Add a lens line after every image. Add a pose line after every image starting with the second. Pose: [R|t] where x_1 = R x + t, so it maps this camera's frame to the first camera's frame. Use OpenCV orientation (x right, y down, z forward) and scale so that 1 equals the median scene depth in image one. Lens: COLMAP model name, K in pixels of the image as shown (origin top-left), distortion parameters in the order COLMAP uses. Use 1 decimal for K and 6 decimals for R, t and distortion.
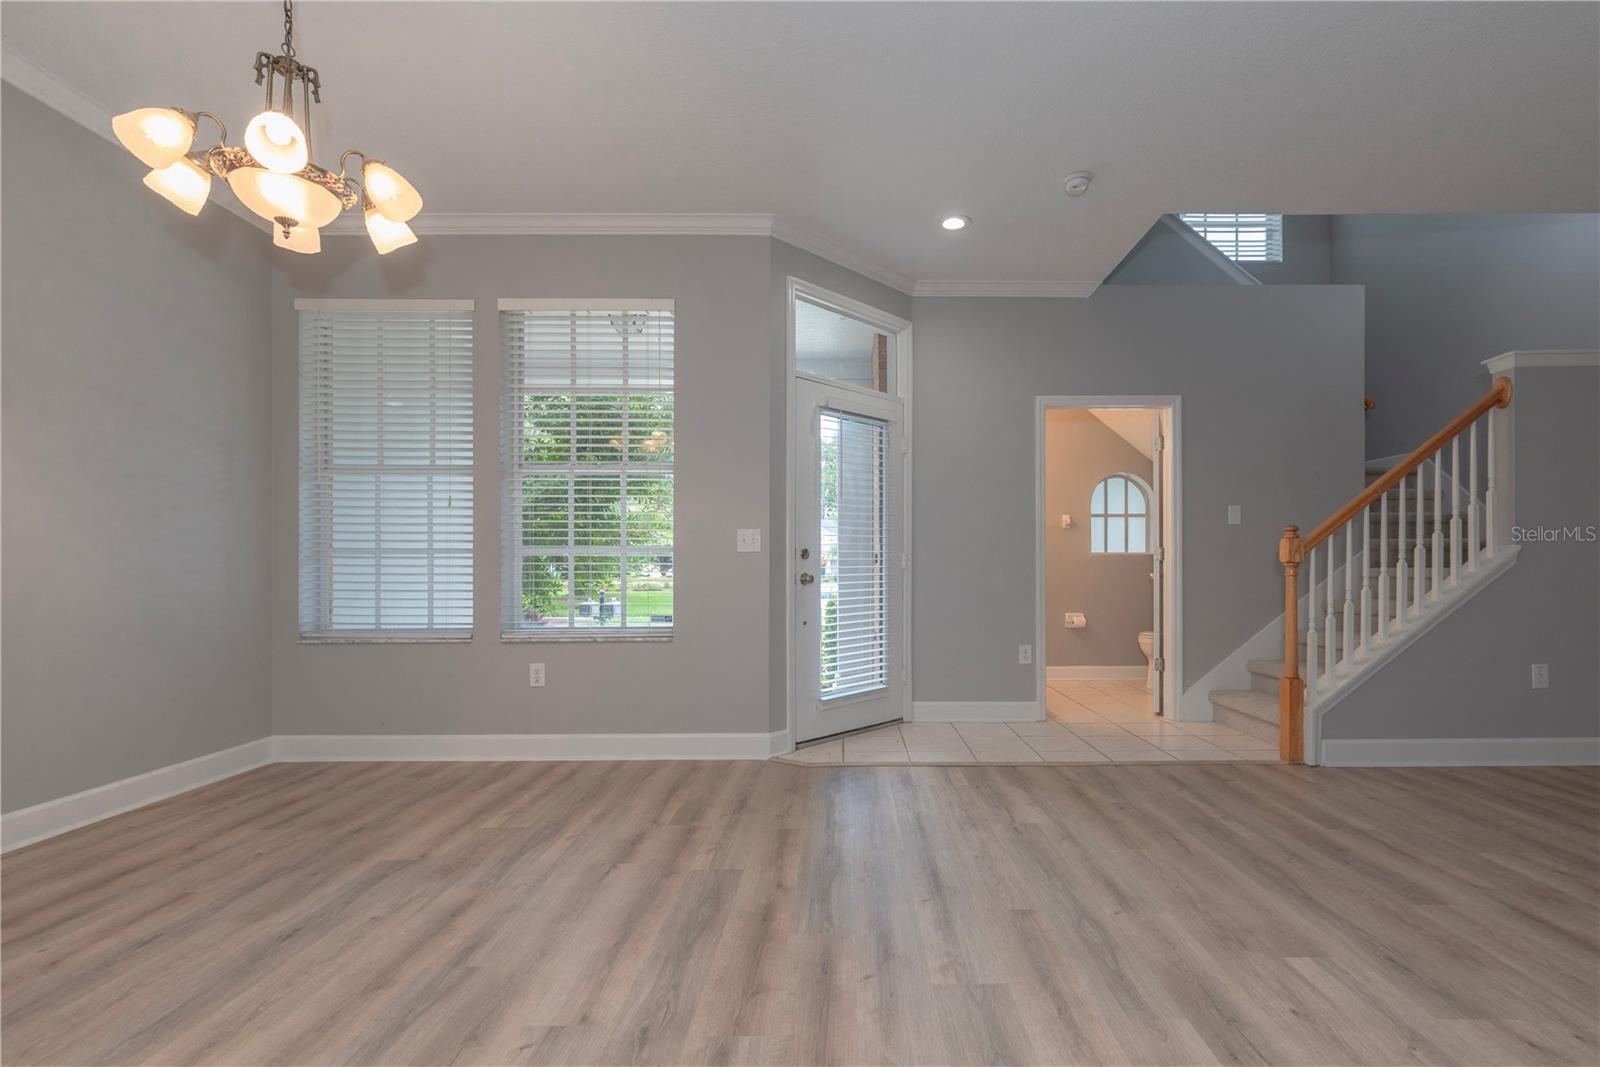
lens RADIAL K [[704.3, 0, 828.1], [0, 704.3, 563.2], [0, 0, 1]] dist [0.001807, 0.000211]
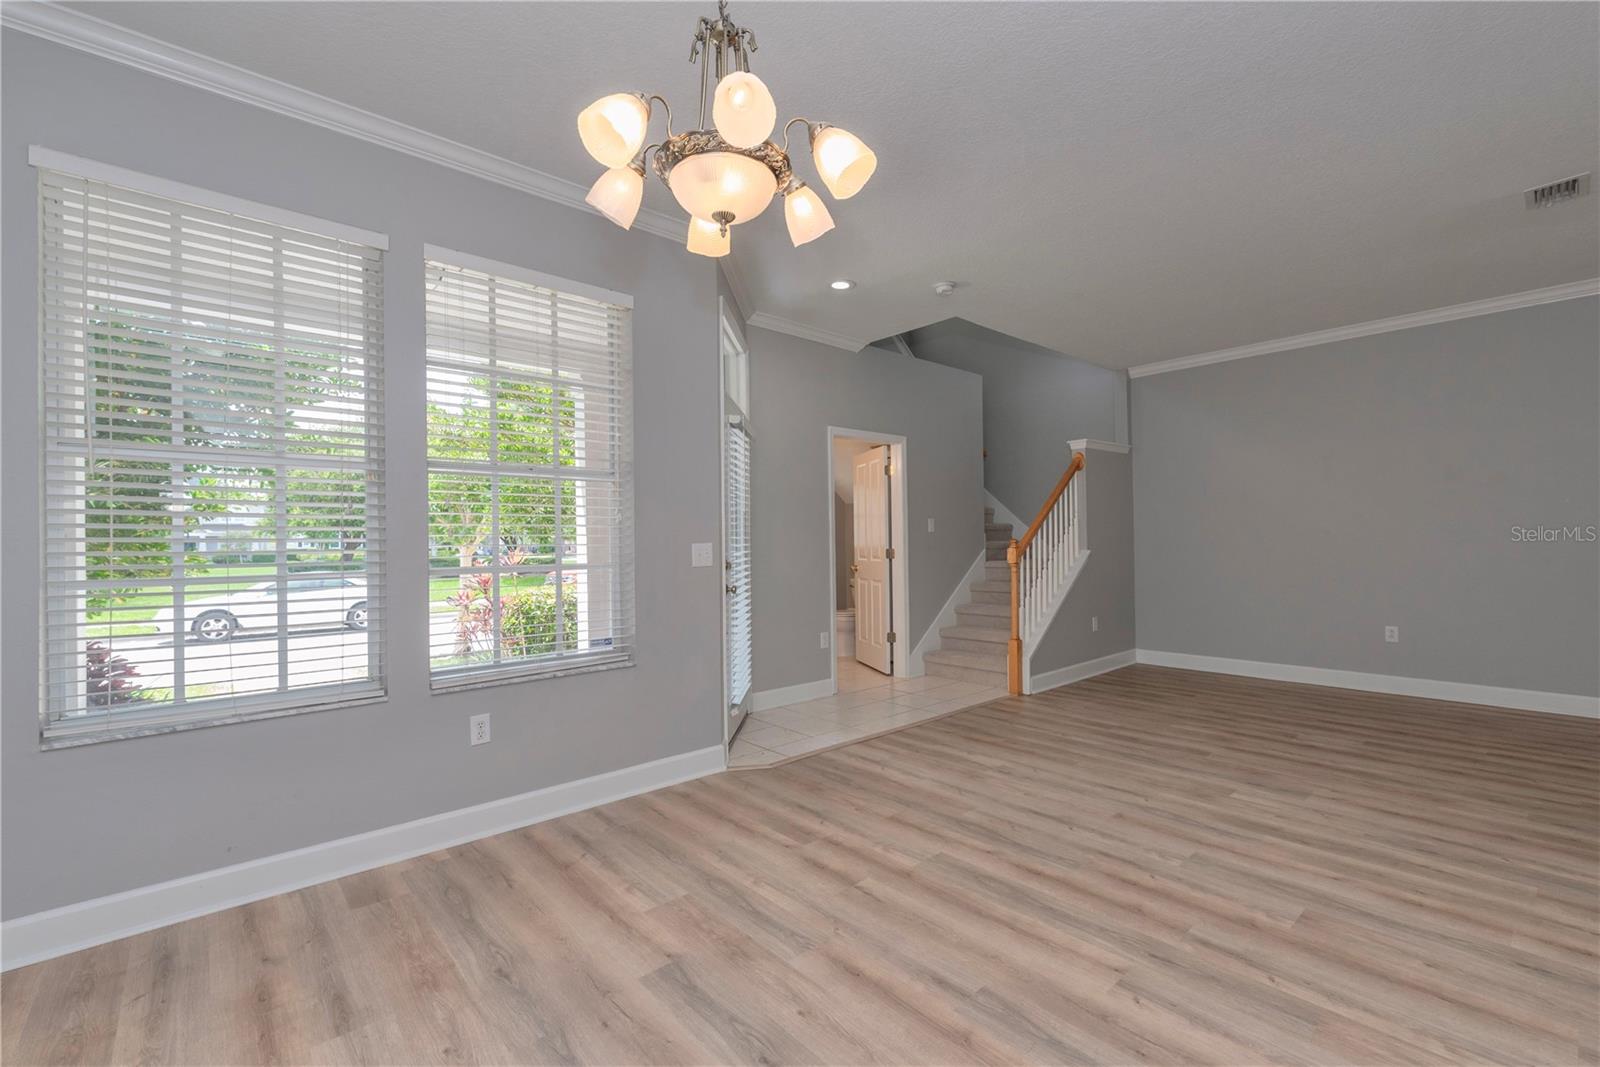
lens RADIAL K [[686.0, 0, 800.0], [0, 686.0, 533.5], [0, 0, 1]] dist [-0.000092, 0.000180]
pose [[0.755996, 0.002201, 0.654572, -0.827236], [0.003861, 0.999962, -0.007823, -0.069933], [-0.654565, 0.008441, 0.755959, 0.225199]]
